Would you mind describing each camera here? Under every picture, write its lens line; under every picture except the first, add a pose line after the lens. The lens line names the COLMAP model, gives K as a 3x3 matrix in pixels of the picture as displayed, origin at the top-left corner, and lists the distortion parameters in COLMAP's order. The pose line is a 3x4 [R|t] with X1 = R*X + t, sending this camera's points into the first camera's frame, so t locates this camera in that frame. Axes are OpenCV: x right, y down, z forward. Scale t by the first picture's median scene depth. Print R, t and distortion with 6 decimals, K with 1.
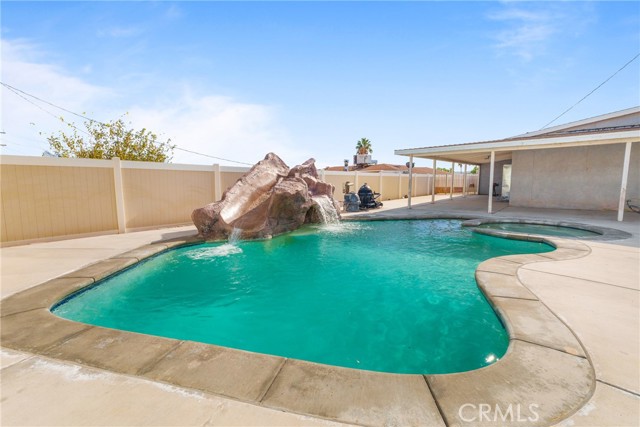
lens RADIAL K [[273.0, 0, 319.7], [0, 273.0, 215.6], [0, 0, 1]] dist [-0.001899, -0.002607]
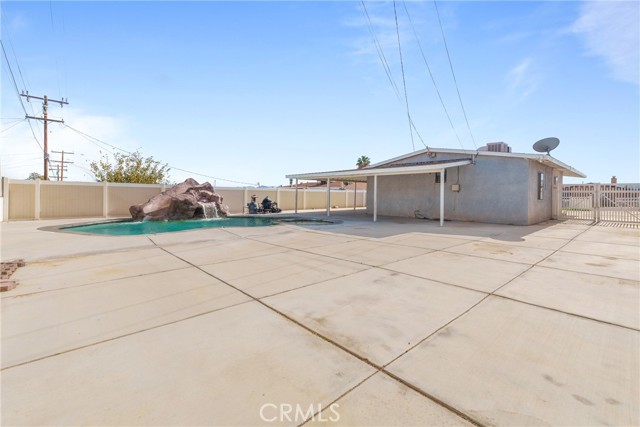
lens RADIAL K [[273.0, 0, 317.8], [0, 273.0, 194.0], [0, 0, 1]] dist [-0.001899, -0.002607]
pose [[0.992995, 0.018819, -0.116645, 0.701681], [-0.033102, 0.992008, -0.121753, 0.053138], [0.113421, 0.124762, 0.985683, -0.544800]]
